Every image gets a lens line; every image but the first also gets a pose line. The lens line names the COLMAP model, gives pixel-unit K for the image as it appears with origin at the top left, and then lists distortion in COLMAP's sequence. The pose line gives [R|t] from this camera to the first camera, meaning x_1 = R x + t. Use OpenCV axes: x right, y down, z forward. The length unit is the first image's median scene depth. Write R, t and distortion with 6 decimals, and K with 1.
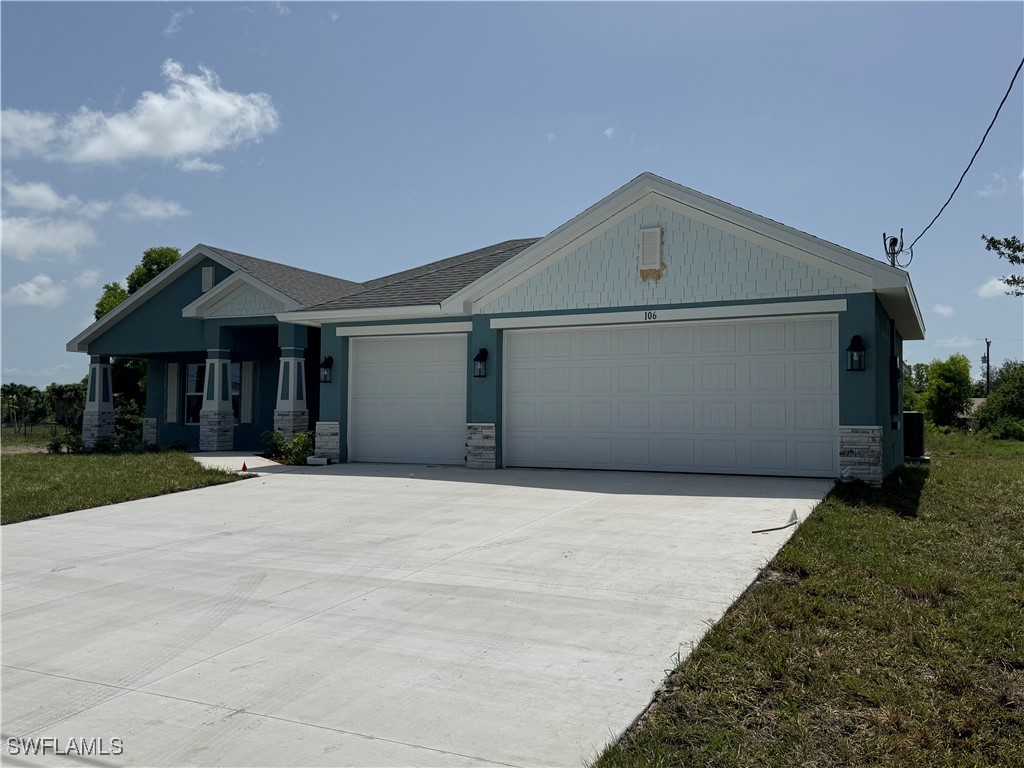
lens RADIAL K [[880.1, 0, 512.9], [0, 880.1, 389.0], [0, 0, 1]] dist [0.105773, -0.066875]
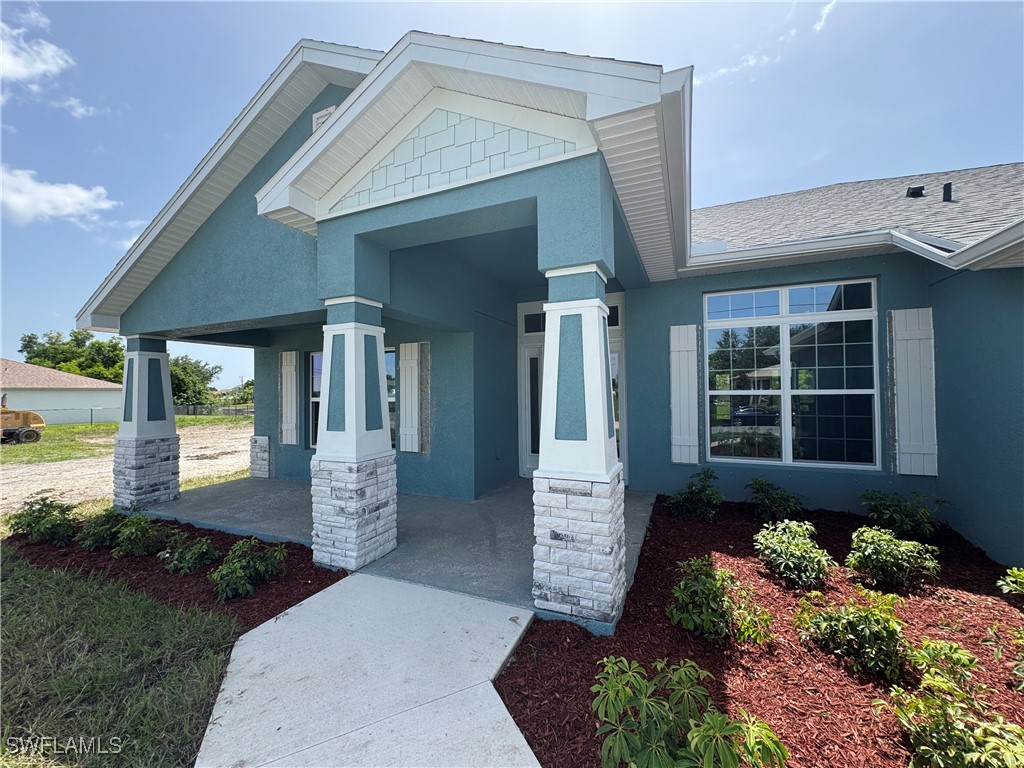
lens RADIAL K [[407.3, 0, 515.9], [0, 407.3, 385.2], [0, 0, 1]] dist [-0.000121, 0.000062]
pose [[0.999222, -0.019483, 0.034284, -0.273173], [0.018783, 0.999611, 0.020637, -0.009474], [-0.034673, -0.019977, 0.999199, 0.838068]]
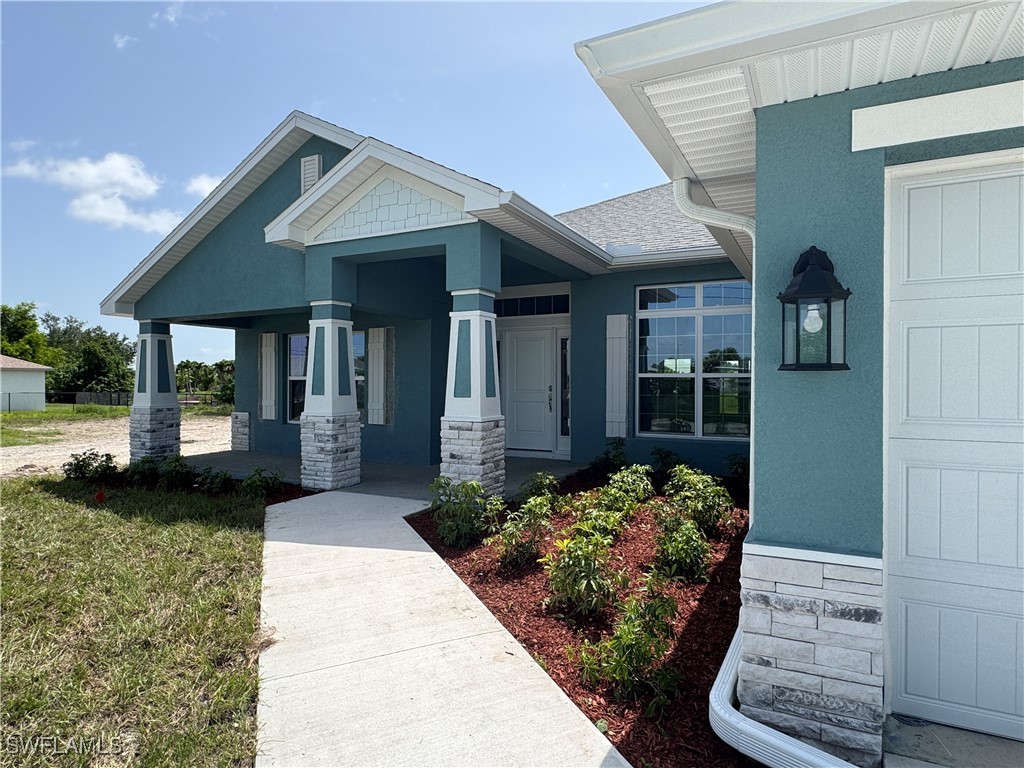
lens RADIAL K [[596.3, 0, 511.8], [0, 596.3, 384.8], [0, 0, 1]] dist [0.013110, 0.000099]
pose [[0.999371, -0.005554, -0.035018, -0.212601], [0.006934, 0.999199, 0.039424, -0.007496], [0.034771, -0.039642, 0.998609, 0.651563]]
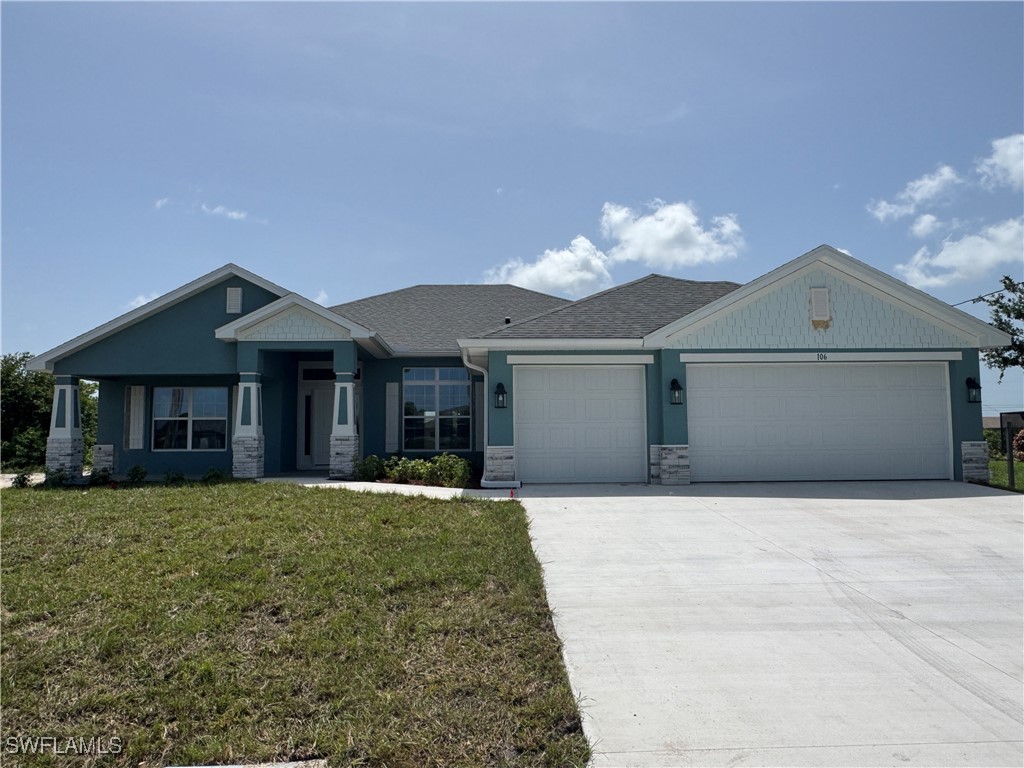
lens RADIAL K [[693.4, 0, 506.9], [0, 693.4, 389.3], [0, 0, 1]] dist [0.006309, -0.002475]
pose [[0.887575, 0.019572, 0.460248, -0.442957], [-0.002555, 0.999291, -0.037568, 0.001131], [-0.460657, 0.032168, 0.886995, 0.208583]]
